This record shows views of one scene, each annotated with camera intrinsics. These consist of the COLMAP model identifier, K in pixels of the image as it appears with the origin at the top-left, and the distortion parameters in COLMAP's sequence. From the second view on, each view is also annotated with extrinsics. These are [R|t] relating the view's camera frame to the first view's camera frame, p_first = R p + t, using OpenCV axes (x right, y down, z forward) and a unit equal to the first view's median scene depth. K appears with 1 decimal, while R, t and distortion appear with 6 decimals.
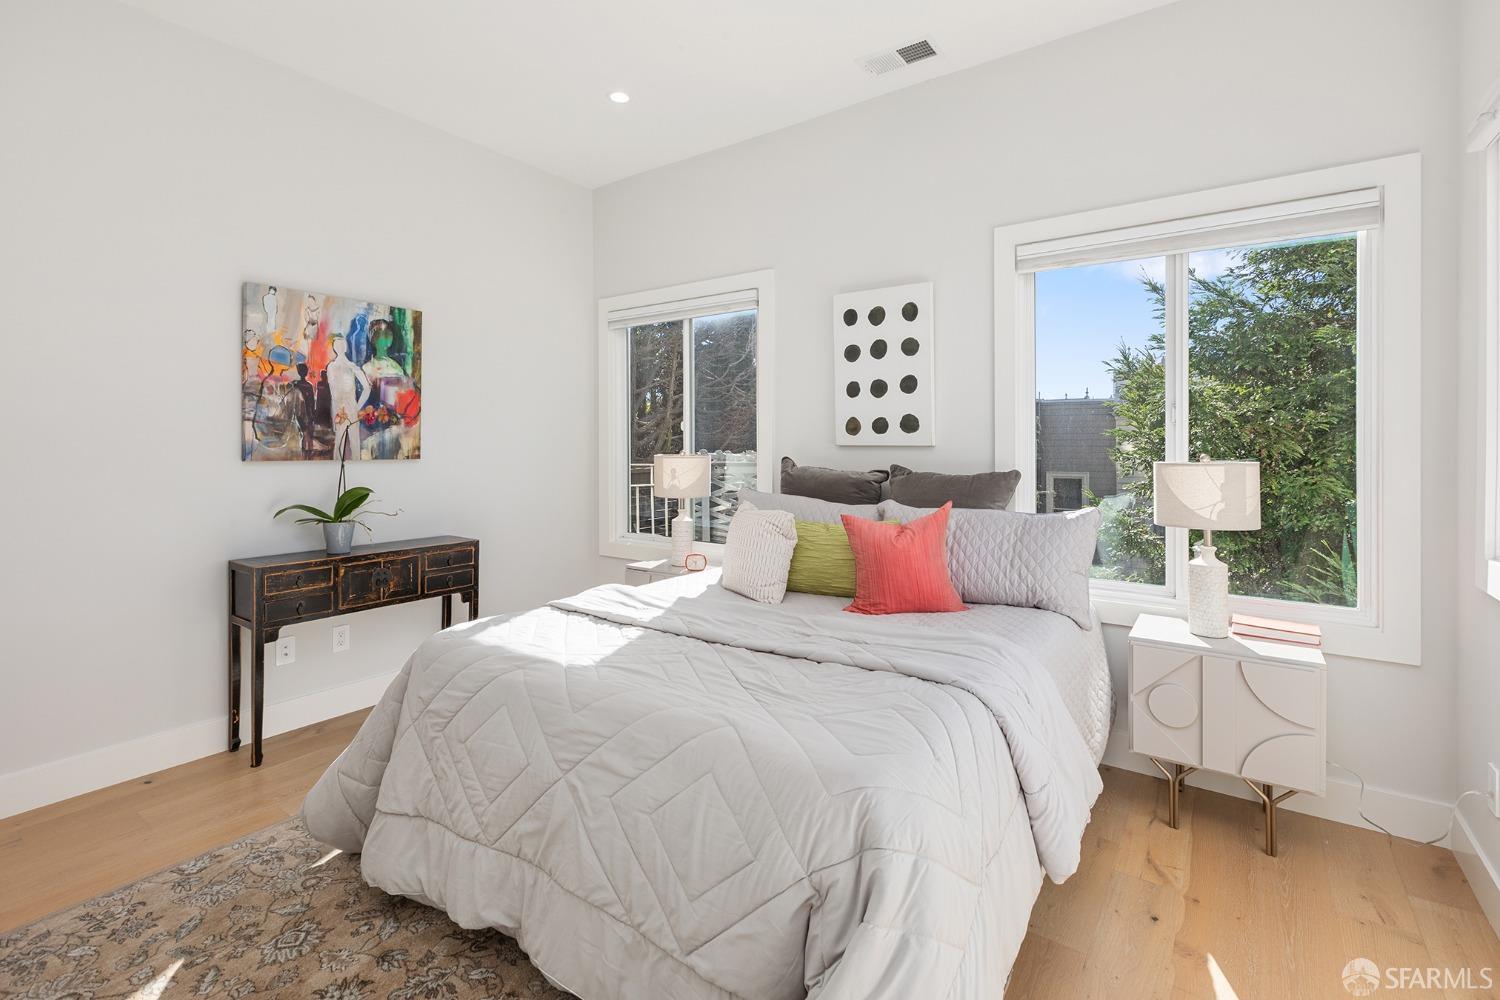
lens RADIAL K [[693.2, 0, 756.7], [0, 693.2, 449.0], [0, 0, 1]] dist [-0.000816, -0.001327]
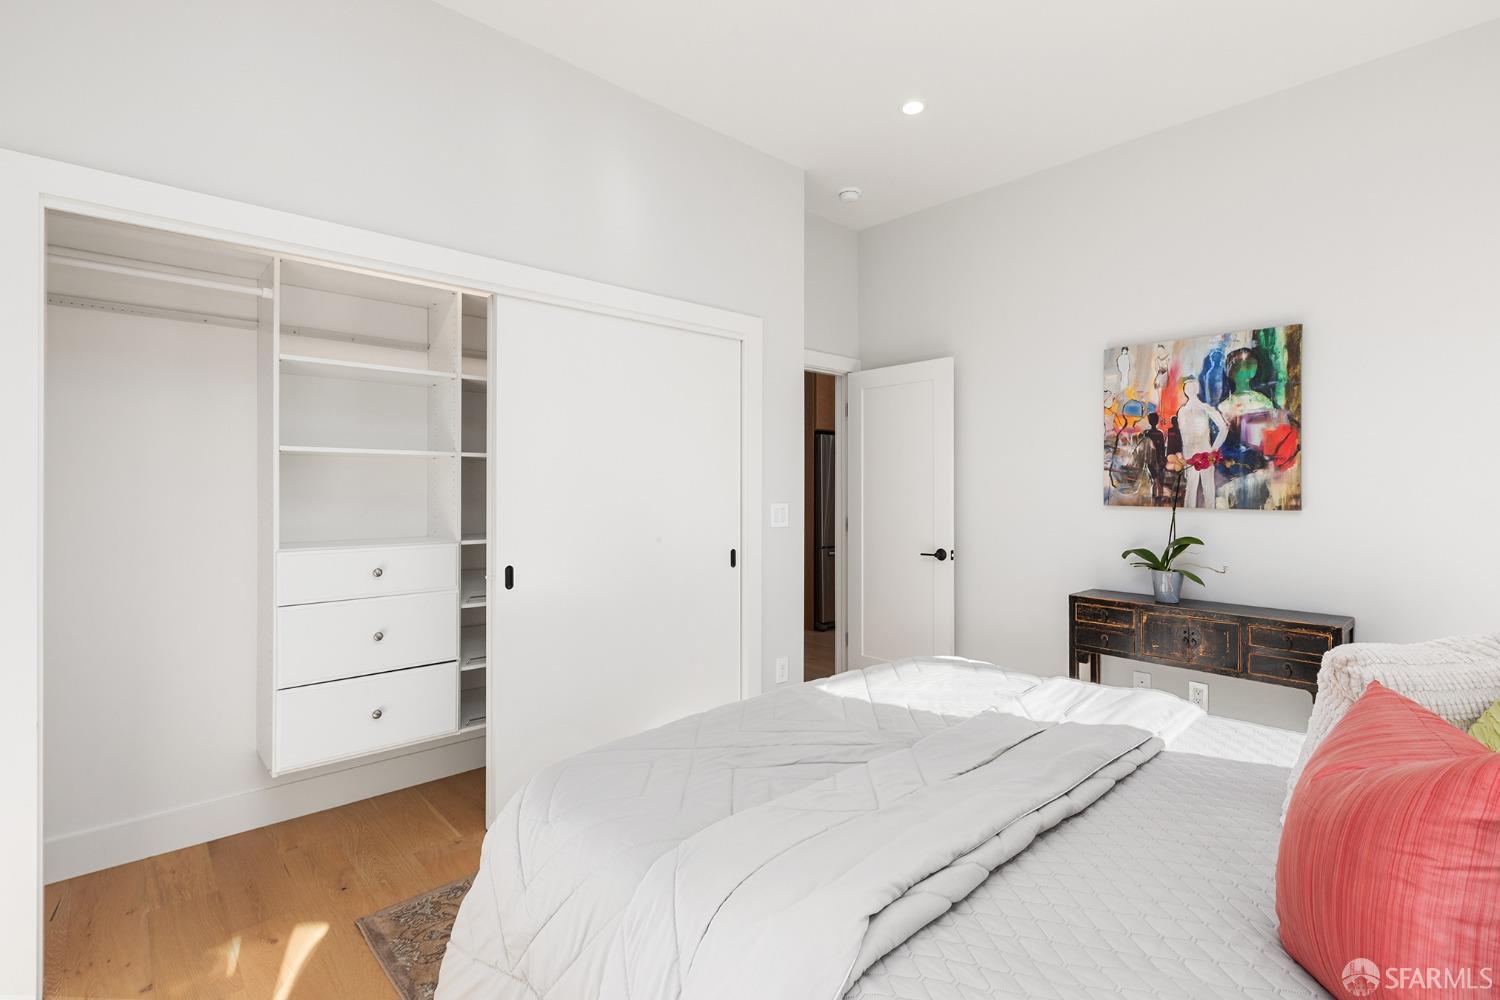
lens RADIAL K [[693.2, 0, 750.9], [0, 693.2, 488.3], [0, 0, 1]] dist [-0.000816, -0.001327]
pose [[-0.227753, 0.004738, -0.973707, 0.464786], [-0.007349, 0.999951, 0.006585, -0.012722], [0.973691, 0.008655, -0.227708, 0.620003]]
